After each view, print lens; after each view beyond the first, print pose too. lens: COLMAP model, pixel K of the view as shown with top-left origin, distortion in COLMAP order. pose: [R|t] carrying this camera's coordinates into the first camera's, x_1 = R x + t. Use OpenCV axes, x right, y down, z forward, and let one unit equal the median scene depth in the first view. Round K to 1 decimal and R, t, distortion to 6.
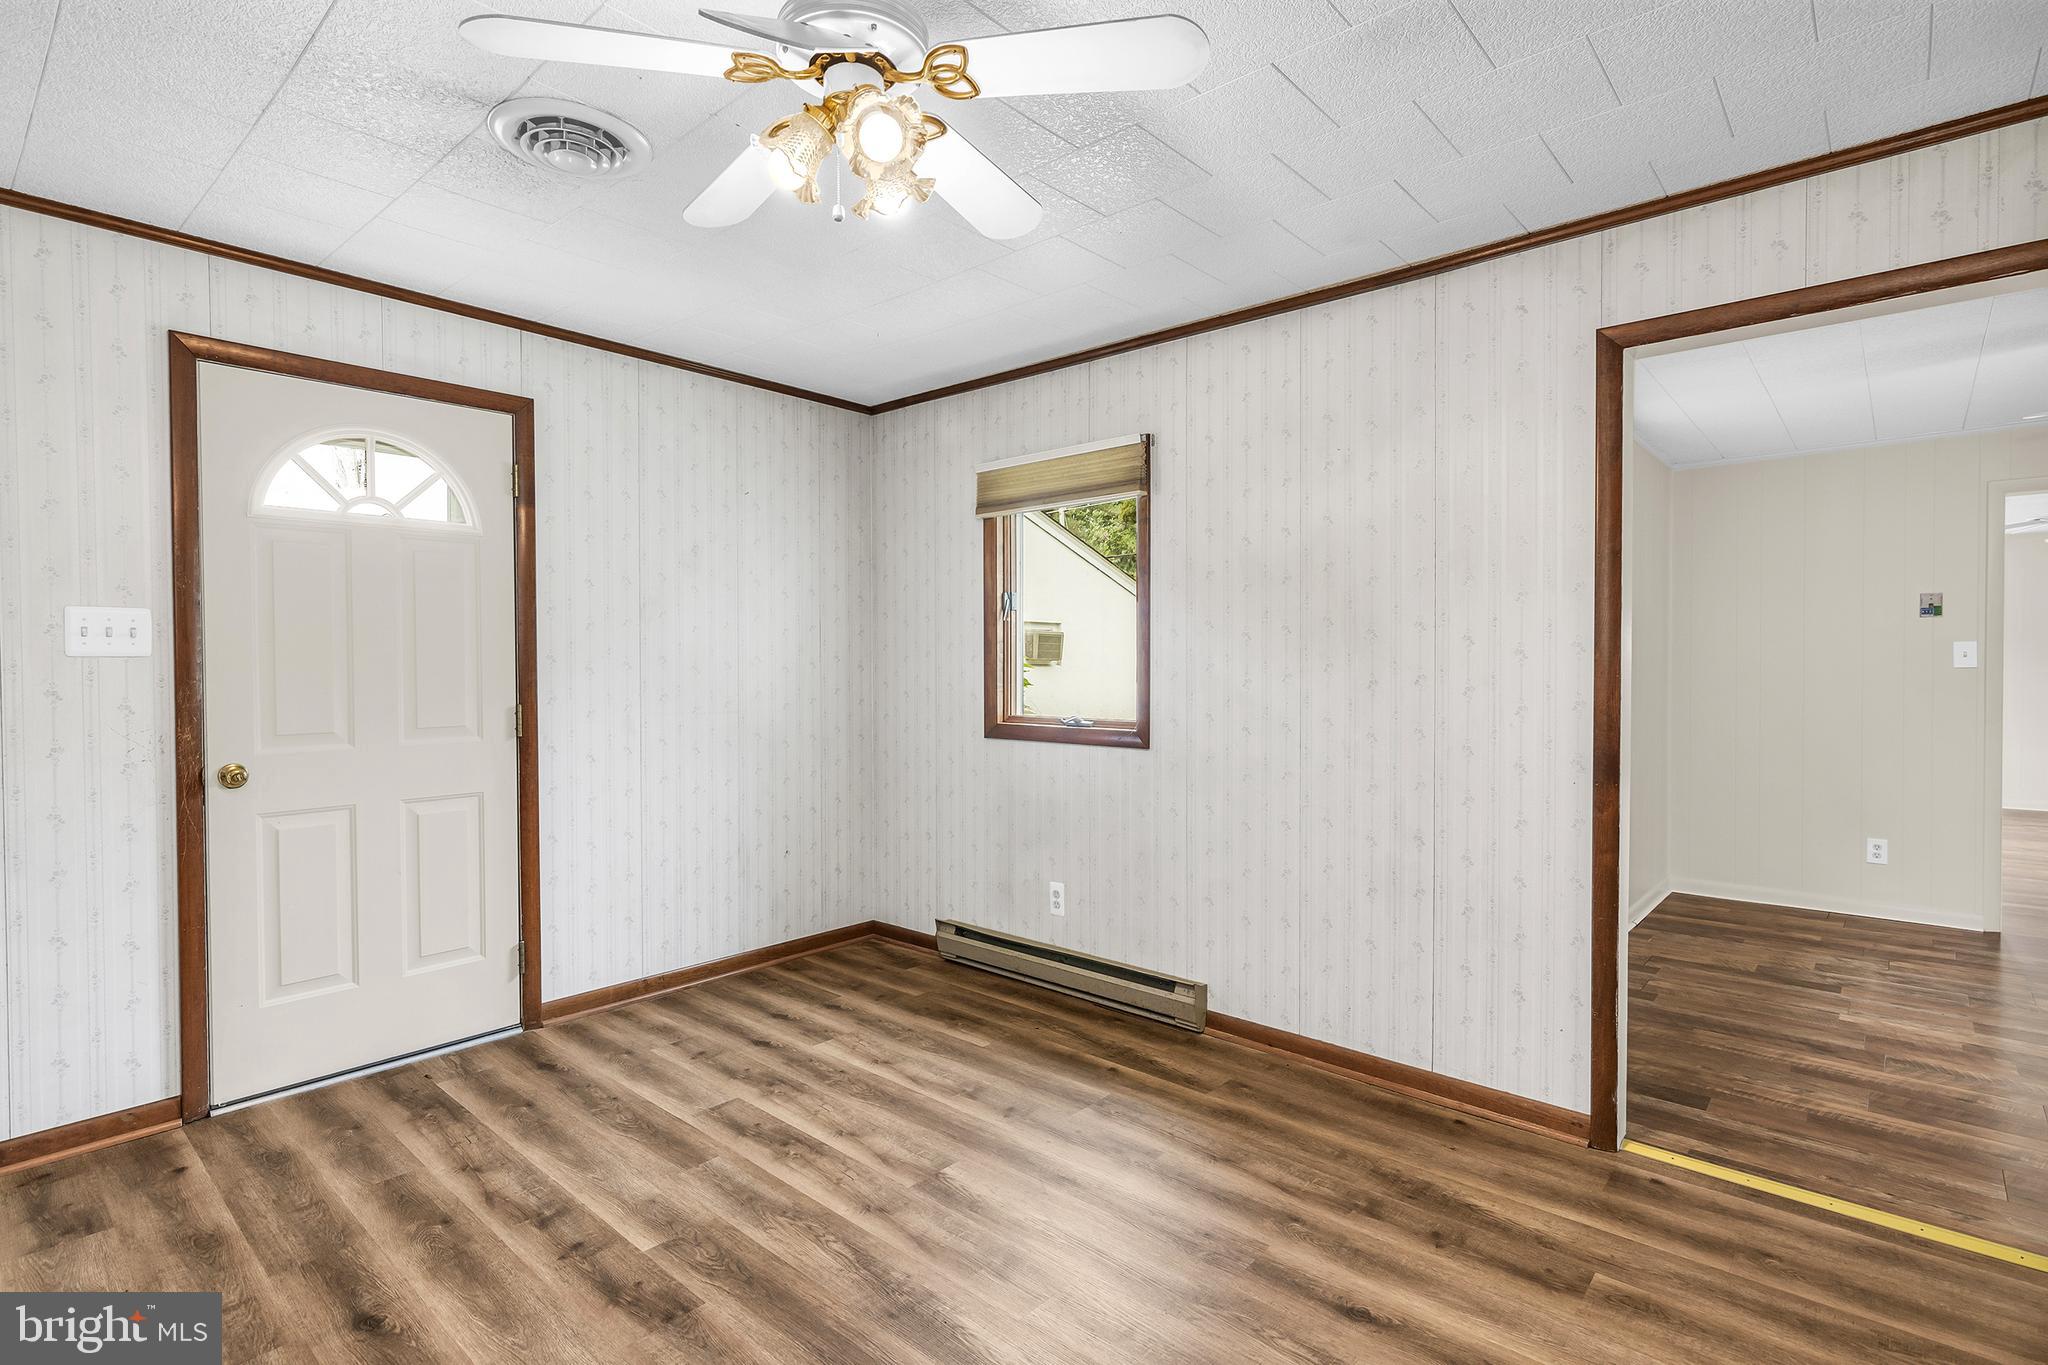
lens RADIAL K [[996.4, 0, 1001.4], [0, 996.4, 684.3], [0, 0, 1]] dist [-0.000149, 0.000222]
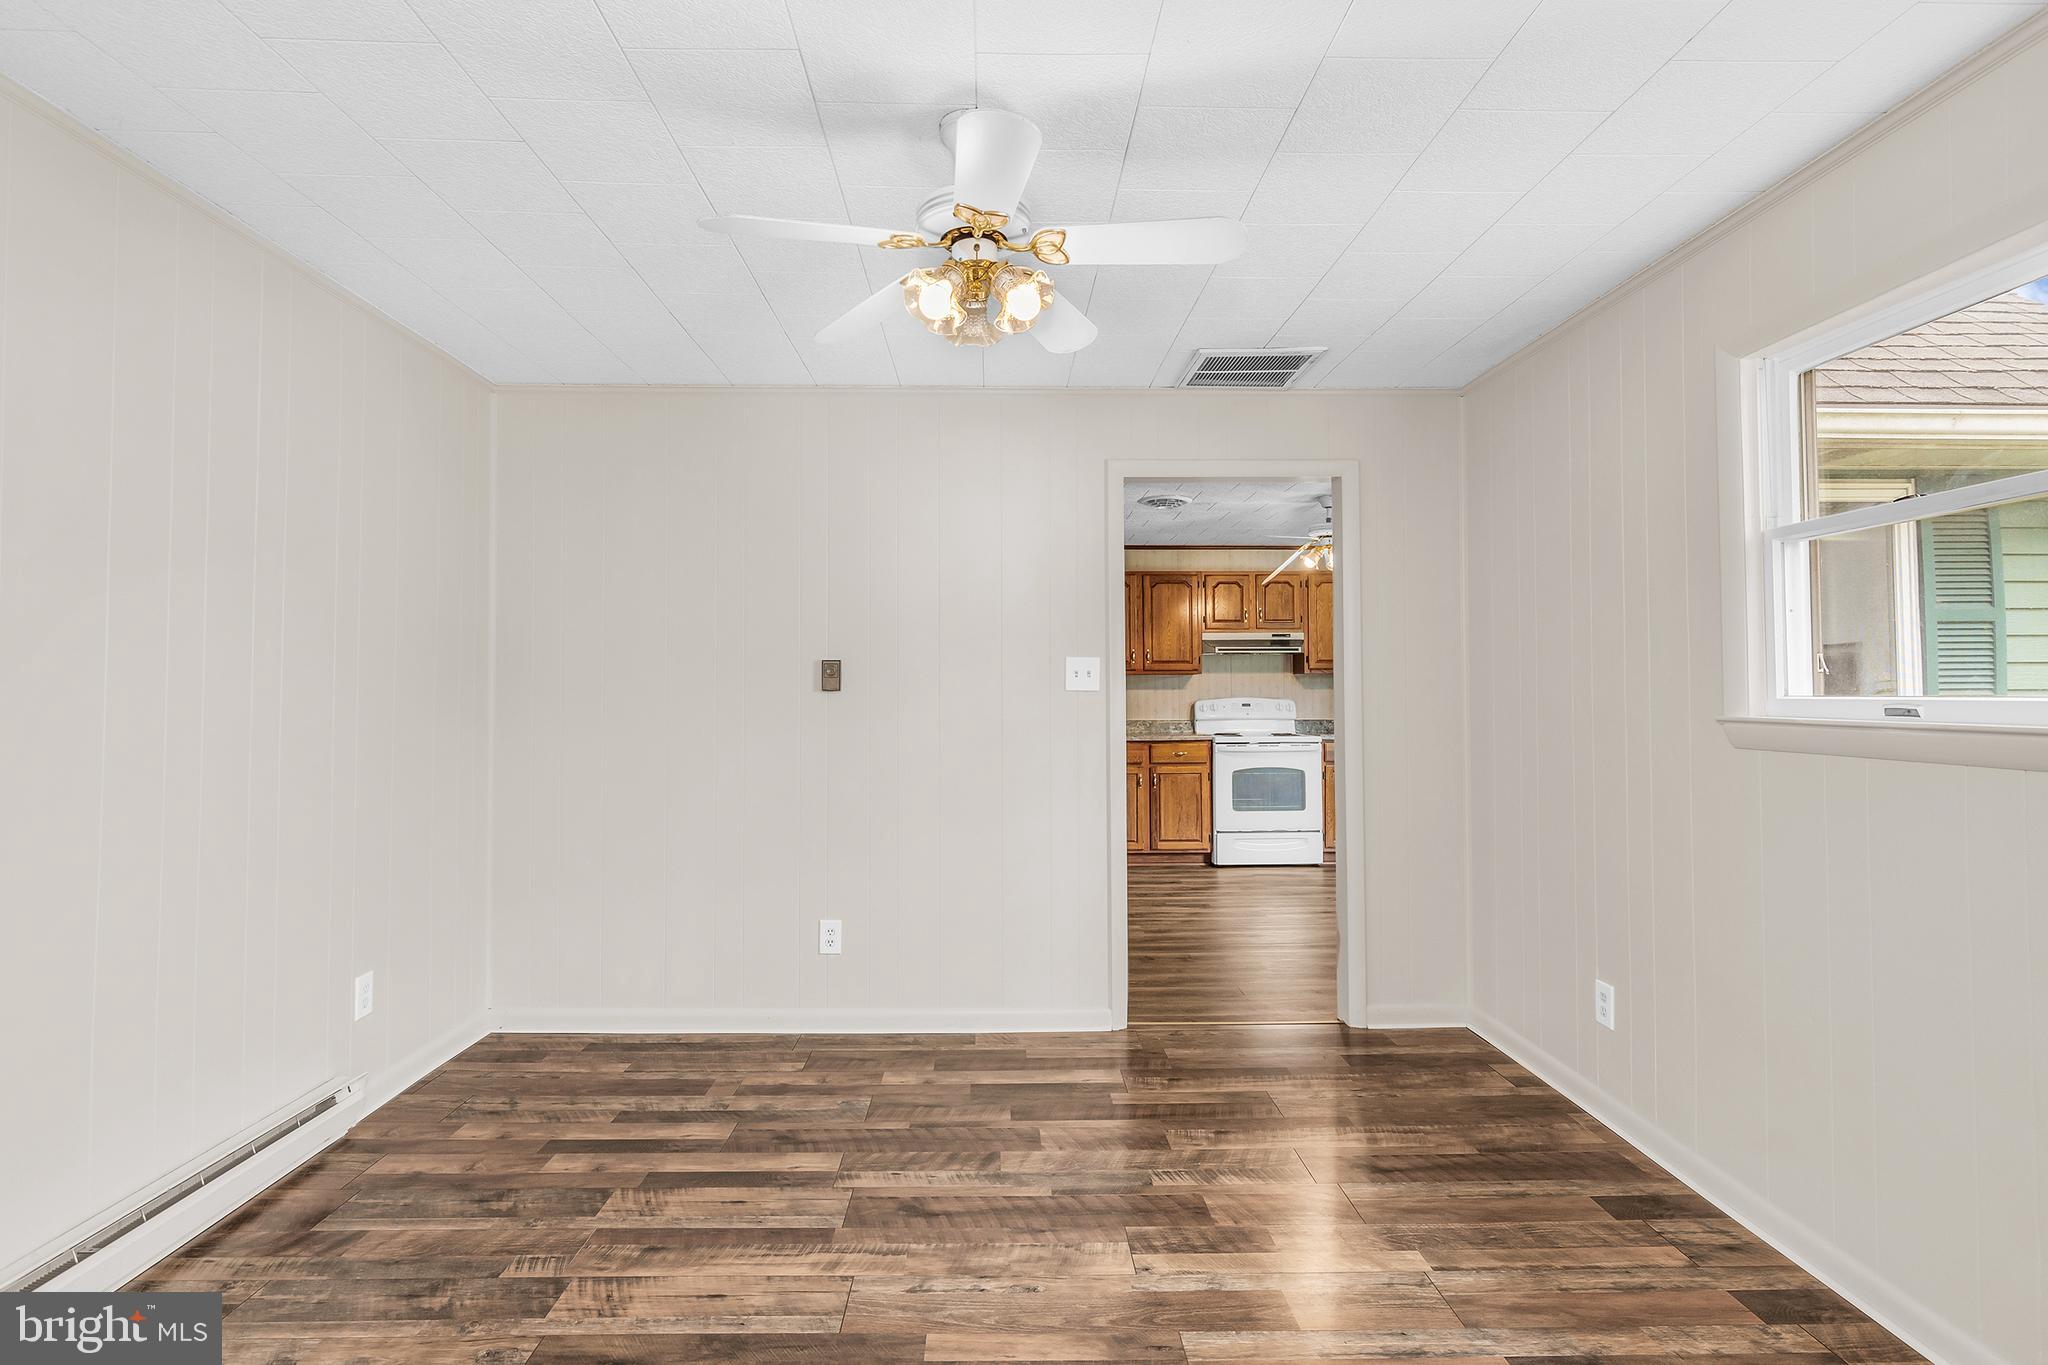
lens RADIAL K [[1014.0, 0, 1027.6], [0, 1014.0, 676.8], [0, 0, 1]] dist [-0.002068, -0.000090]
pose [[-0.715953, -0.008008, -0.698103, 1.093259], [-0.009472, 0.999954, -0.001756, -0.017244], [0.698084, 0.005355, -0.715995, 0.956581]]
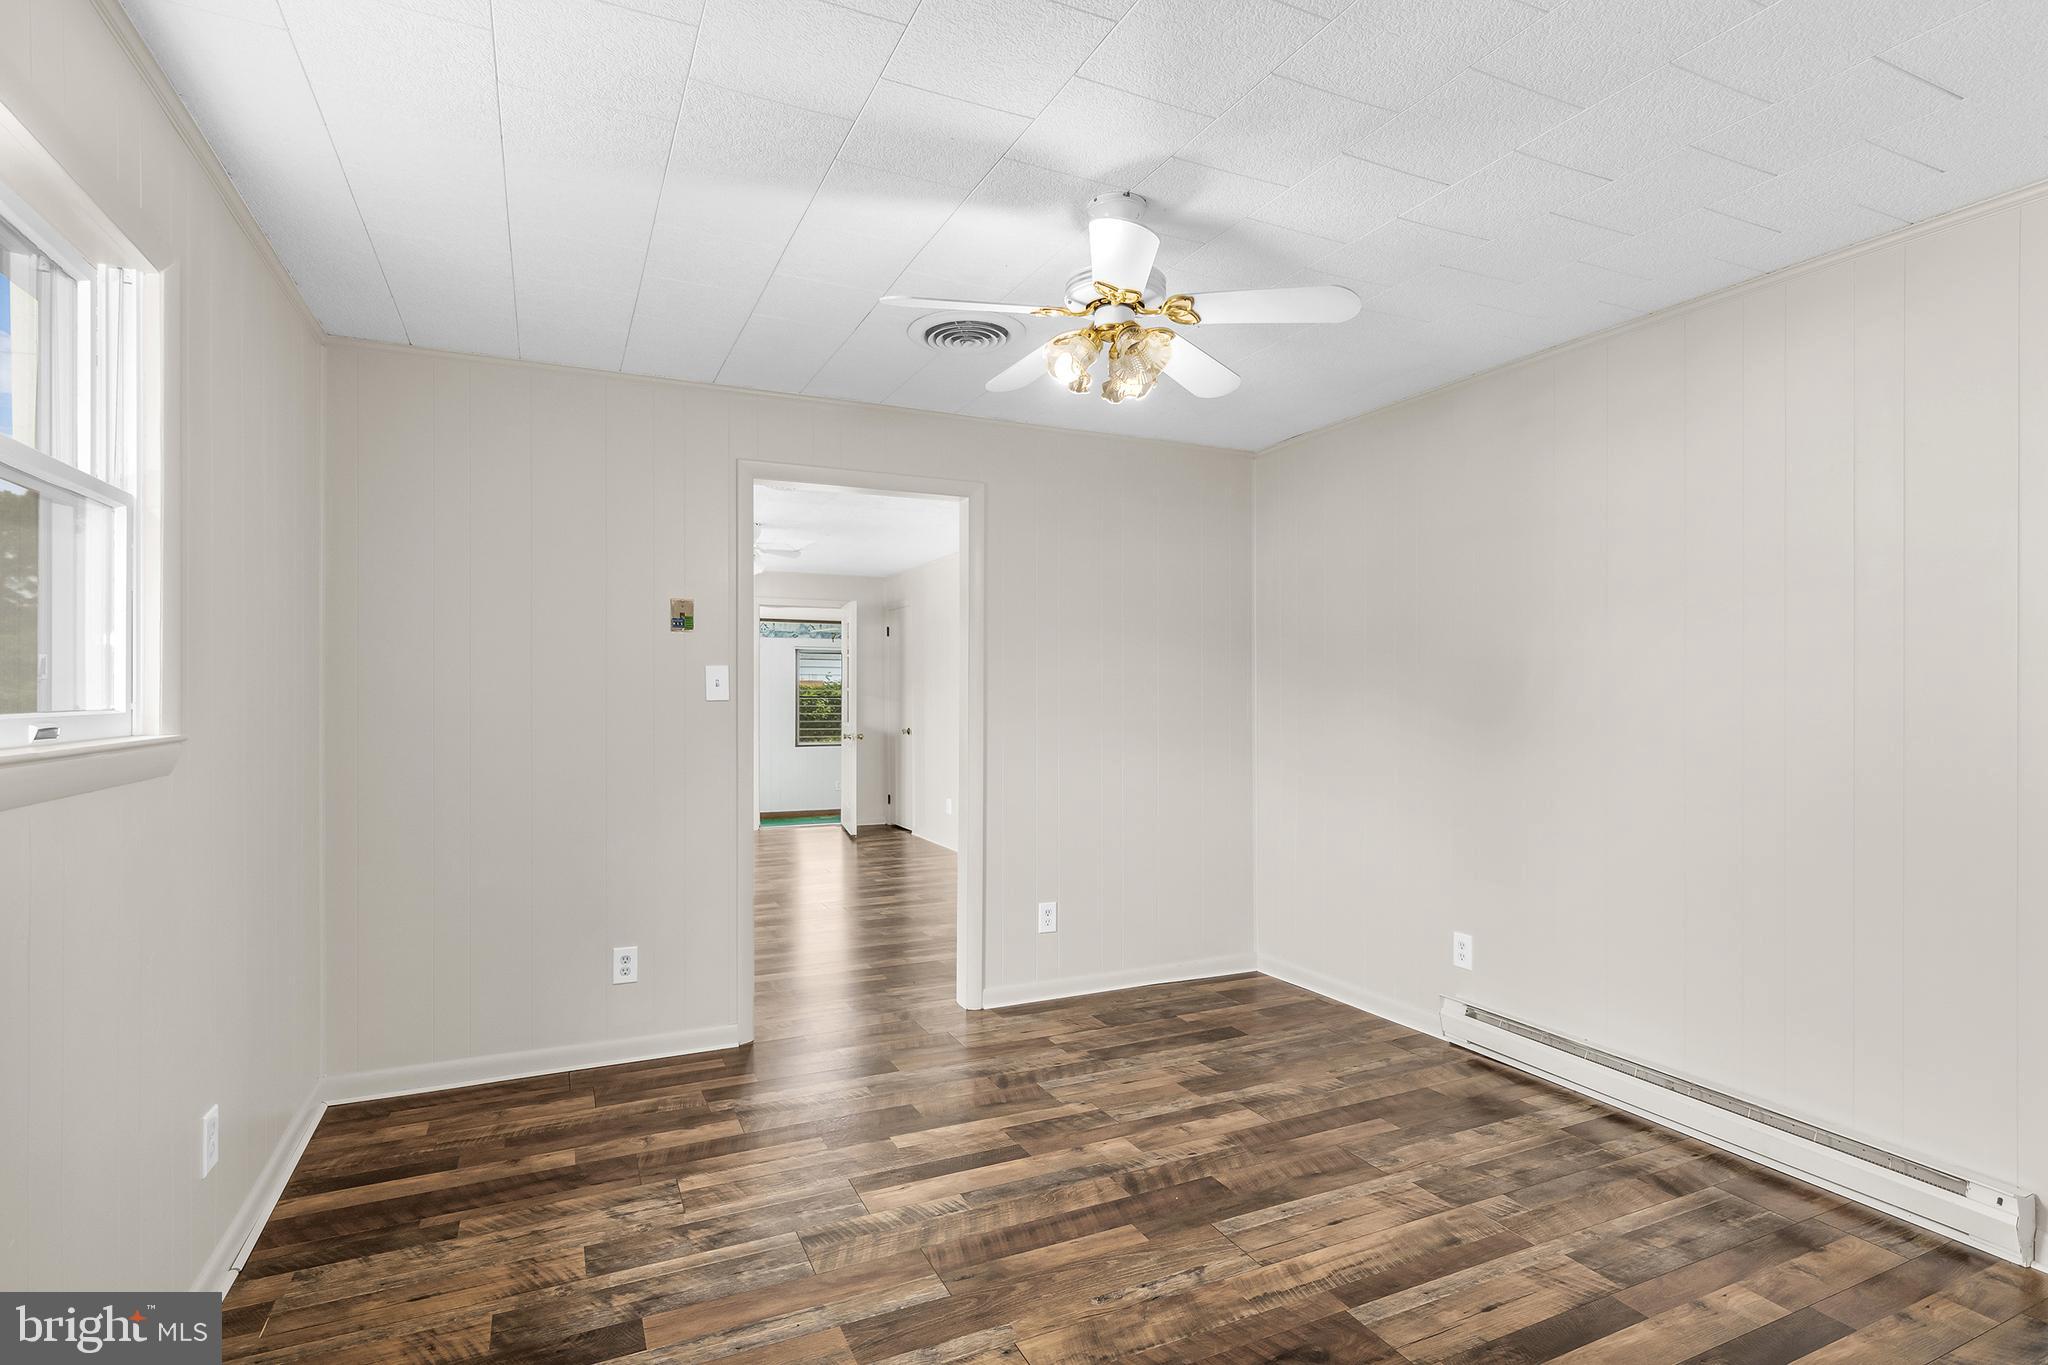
lens RADIAL K [[1014.0, 0, 1027.6], [0, 1014.0, 676.8], [0, 0, 1]] dist [-0.002068, -0.000090]
pose [[0.377096, 0.015531, 0.926044, 0.345775], [0.012283, 0.999688, -0.021768, -0.014914], [-0.926093, 0.019583, 0.376787, 0.495980]]
